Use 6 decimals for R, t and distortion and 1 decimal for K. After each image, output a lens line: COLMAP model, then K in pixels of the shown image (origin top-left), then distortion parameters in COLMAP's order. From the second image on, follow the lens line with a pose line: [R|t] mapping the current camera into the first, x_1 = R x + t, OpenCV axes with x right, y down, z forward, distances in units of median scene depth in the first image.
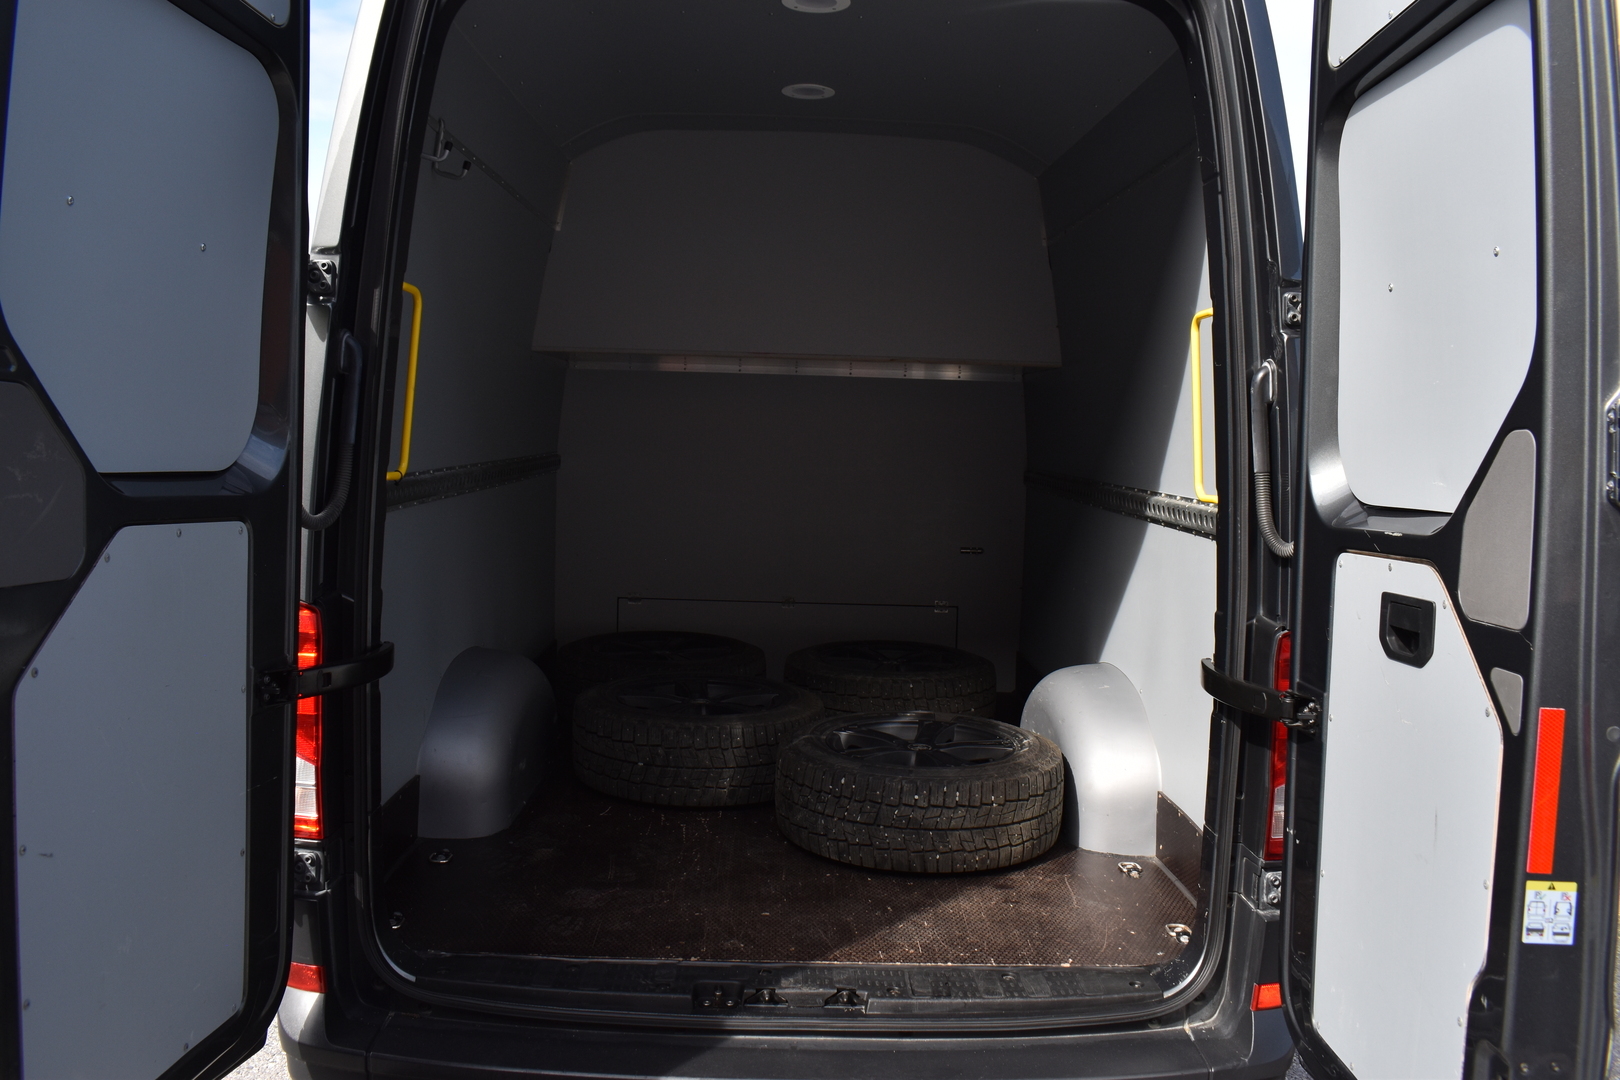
lens RADIAL K [[1260.6, 0, 810.0], [0, 1260.6, 540.0], [0, 0, 1]] dist [-0.081946, -0.002045]
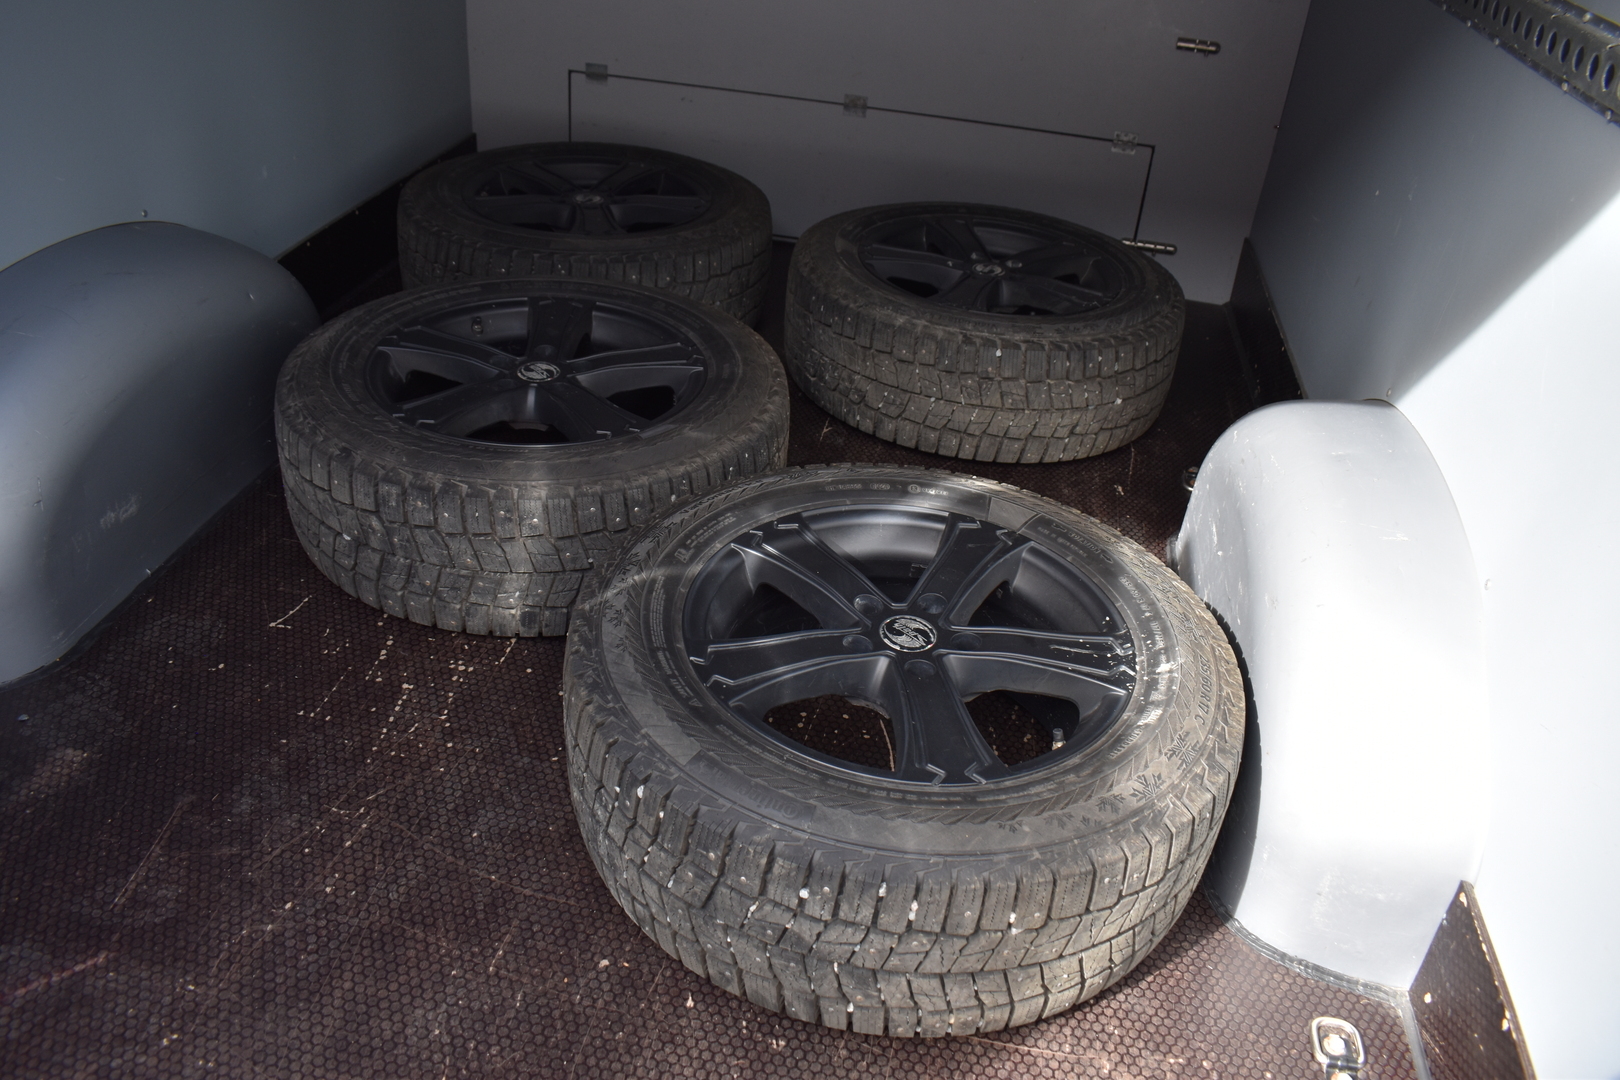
lens RADIAL K [[1260.6, 0, 810.0], [0, 1260.6, 540.0], [0, 0, 1]] dist [-0.081946, -0.002045]
pose [[0.979005, 0.150772, -0.137173, 0.105082], [-0.071888, 0.885111, 0.459794, -0.052771], [0.190737, -0.440280, 0.877367, 0.619075]]
